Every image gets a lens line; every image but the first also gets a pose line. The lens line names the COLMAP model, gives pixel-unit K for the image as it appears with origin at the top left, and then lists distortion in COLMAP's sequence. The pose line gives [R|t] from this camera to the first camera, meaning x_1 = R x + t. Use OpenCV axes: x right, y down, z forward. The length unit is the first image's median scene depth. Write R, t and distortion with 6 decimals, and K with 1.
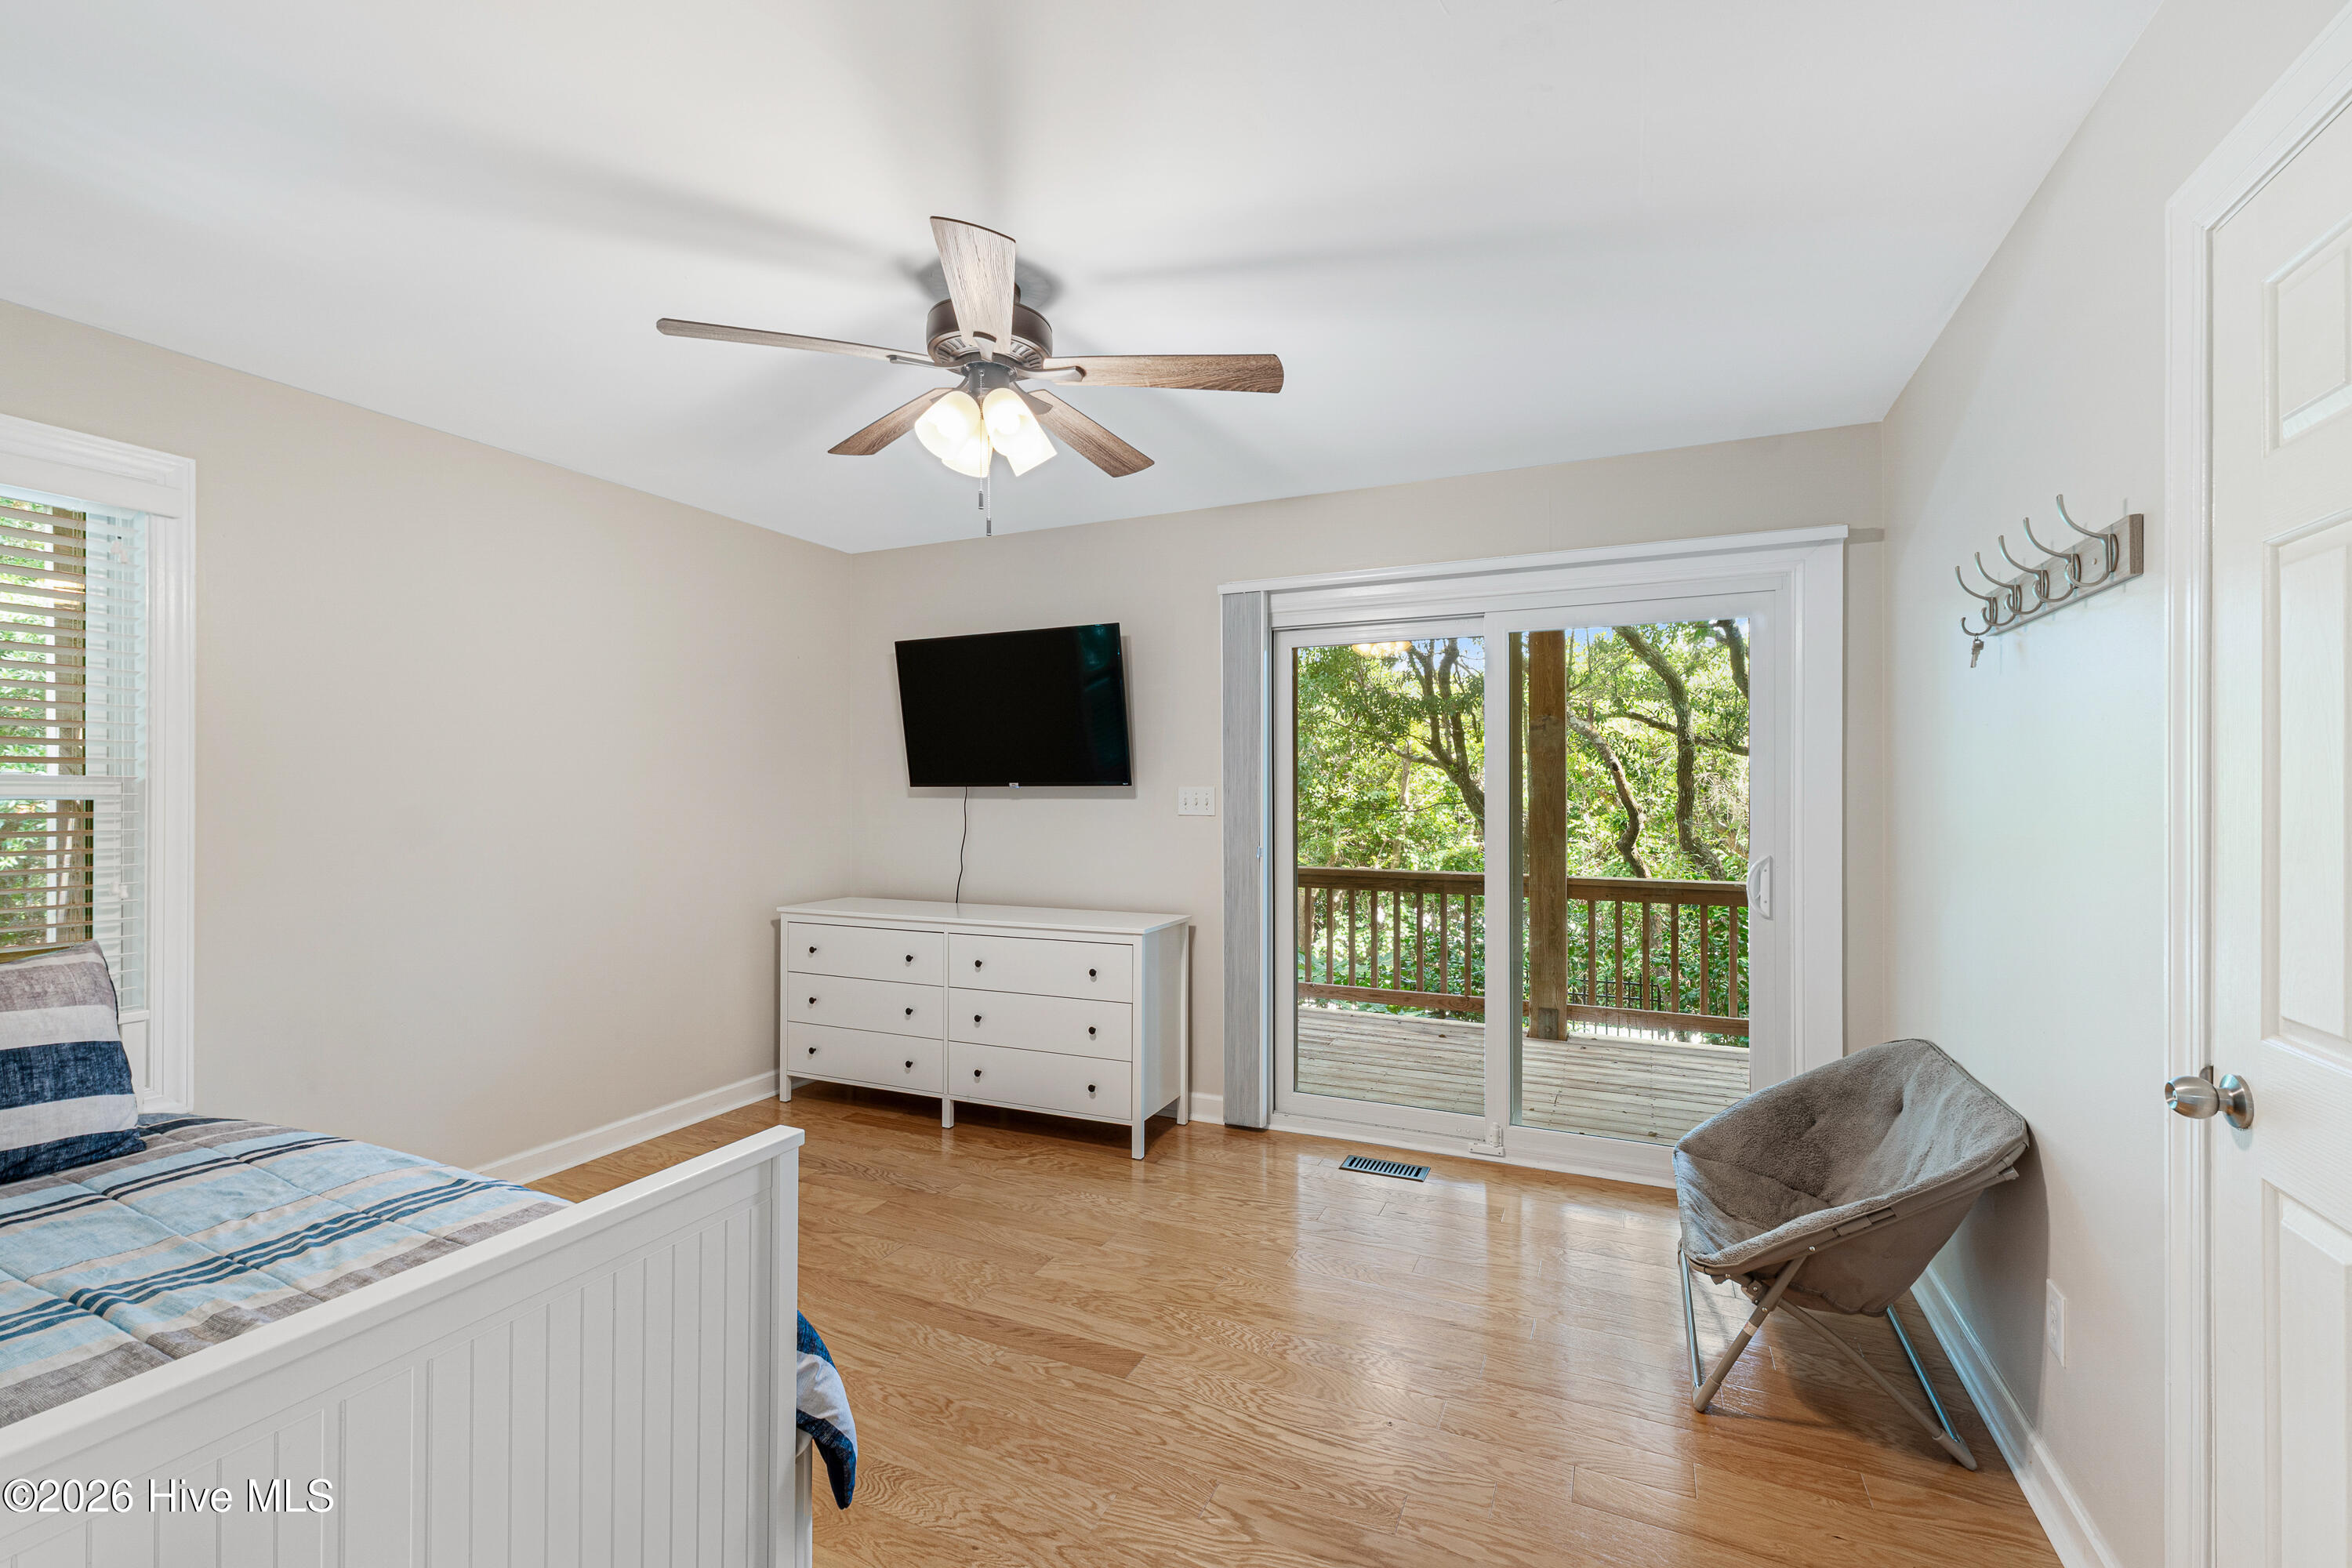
lens RADIAL K [[965.7, 0, 1176.0], [0, 965.7, 784.0], [0, 0, 1]] dist [0.000408, -0.000234]
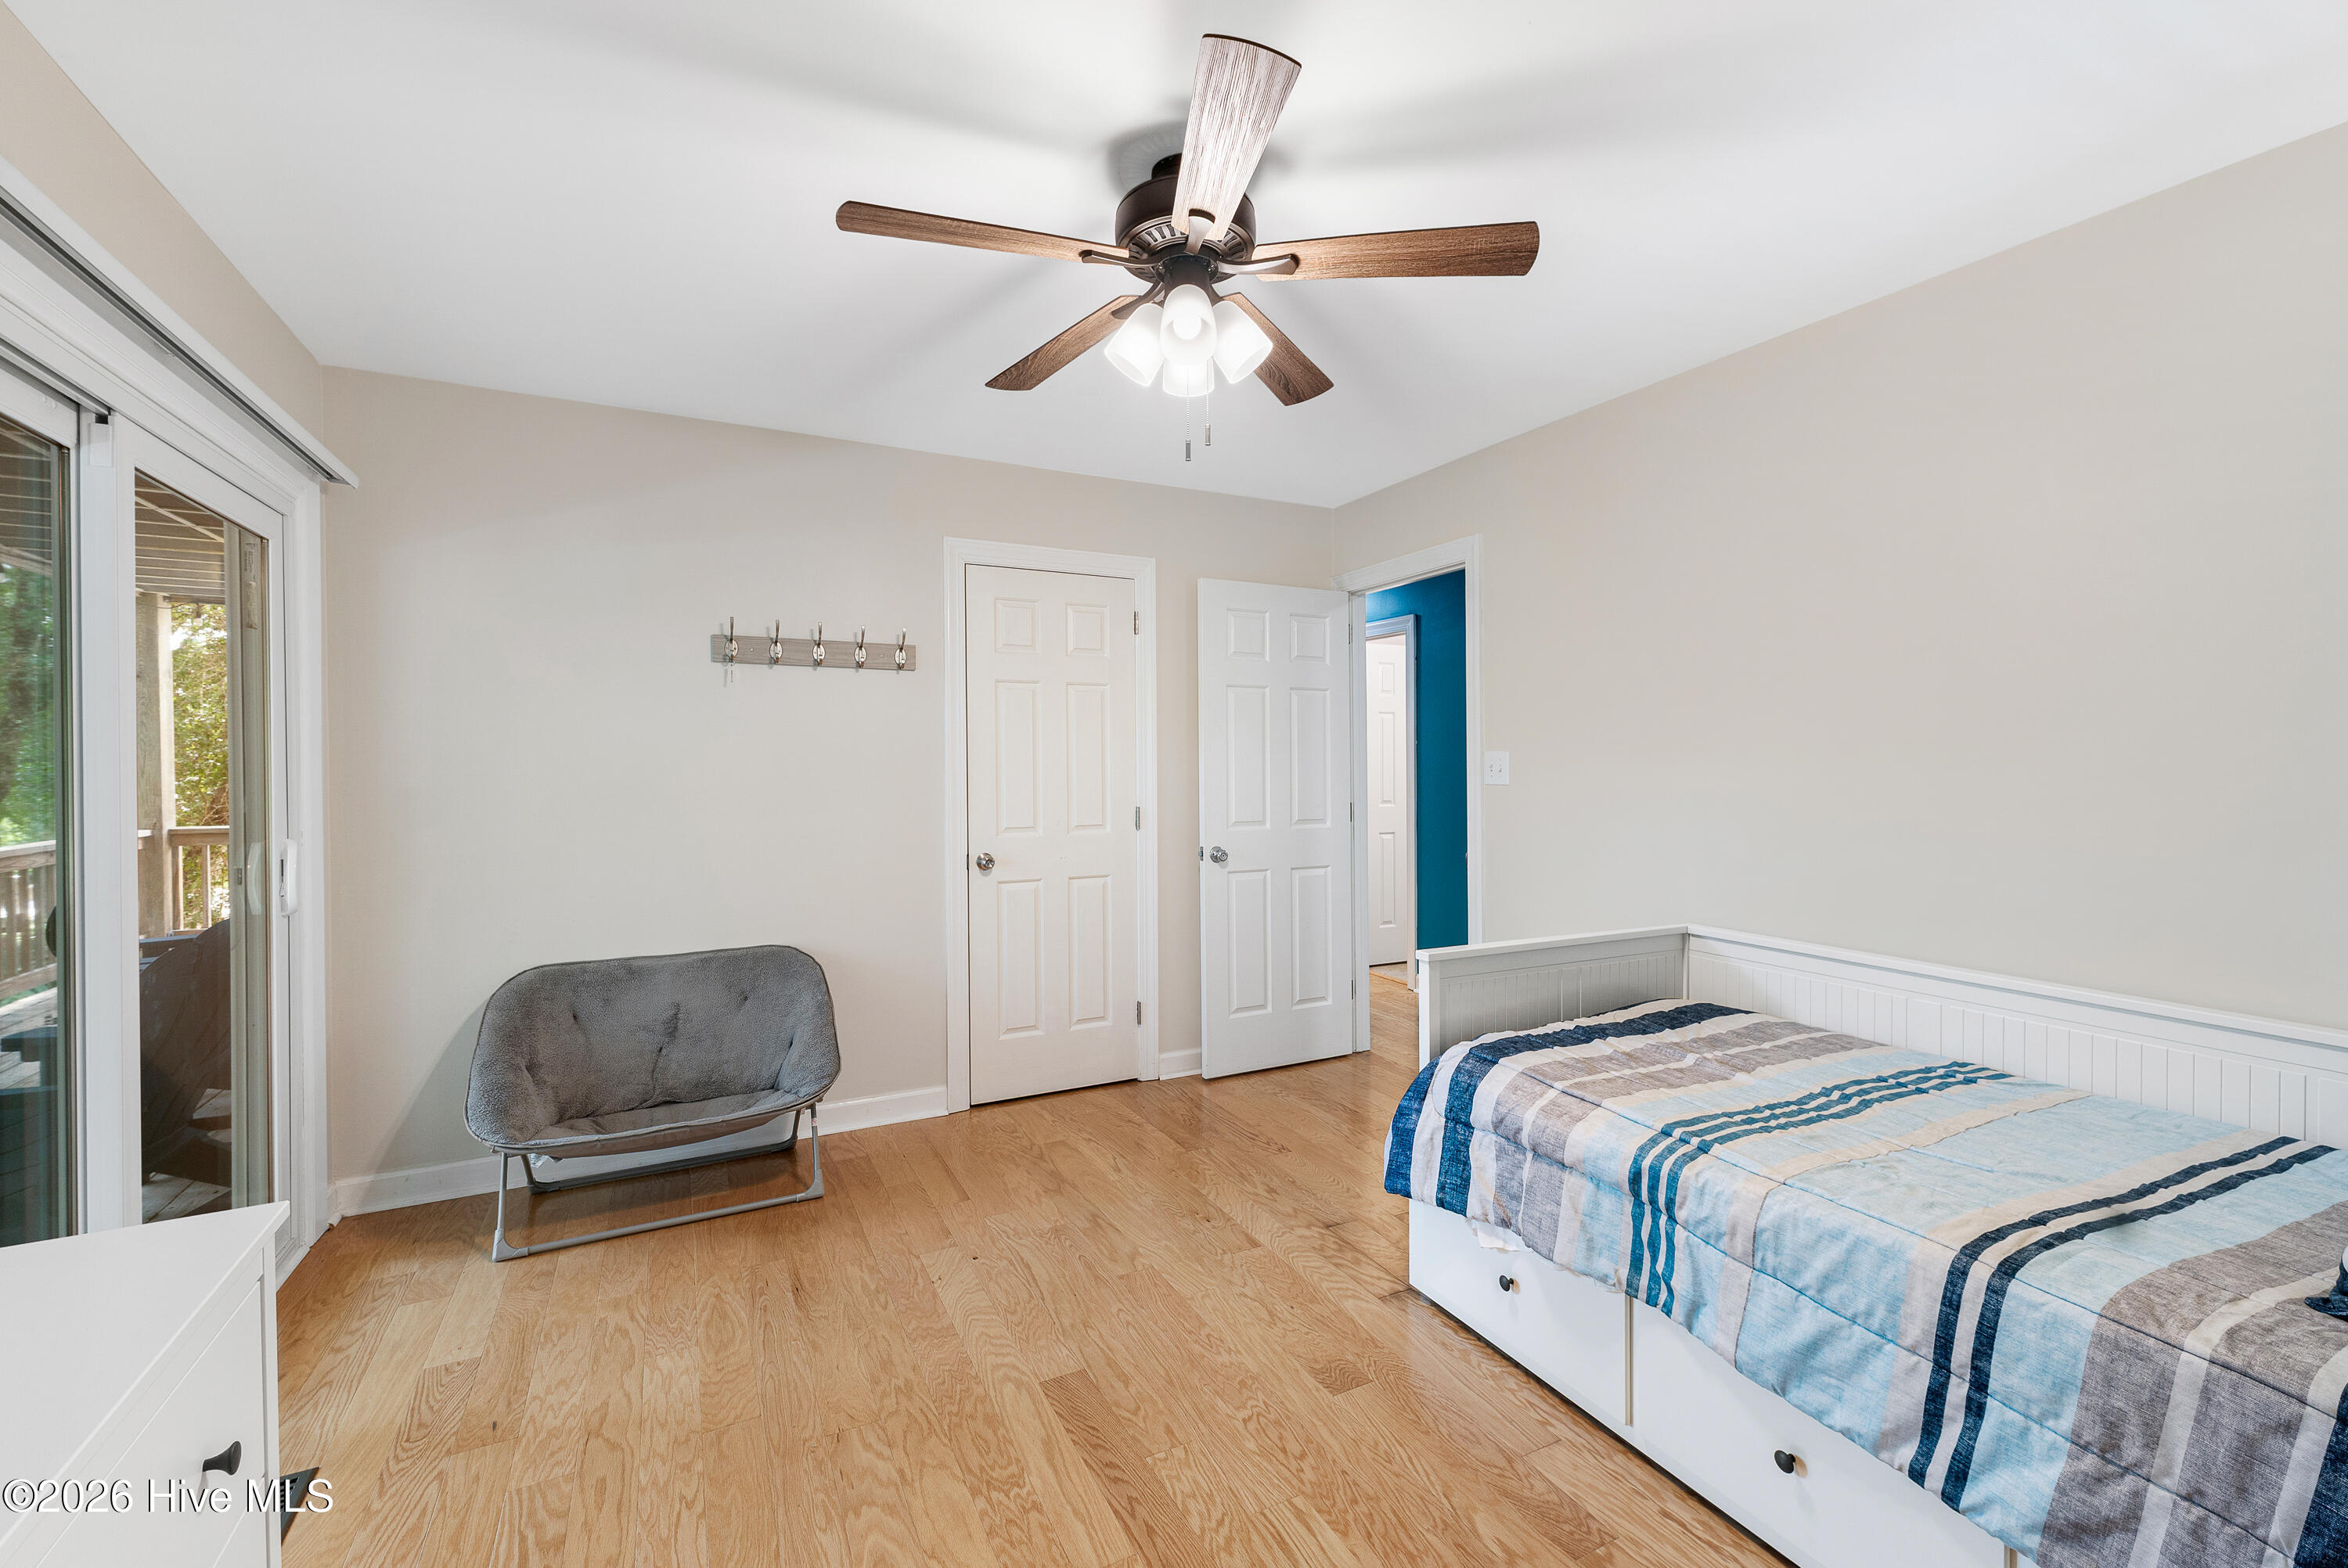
lens RADIAL K [[963.9, 0, 1174.0], [0, 963.9, 784.0], [0, 0, 1]] dist [0.000408, -0.000234]
pose [[-0.782015, -0.012418, 0.623135, -0.720992], [-0.006963, 0.999913, 0.011188, 0.004950], [-0.623220, 0.004410, -0.782034, 1.686259]]
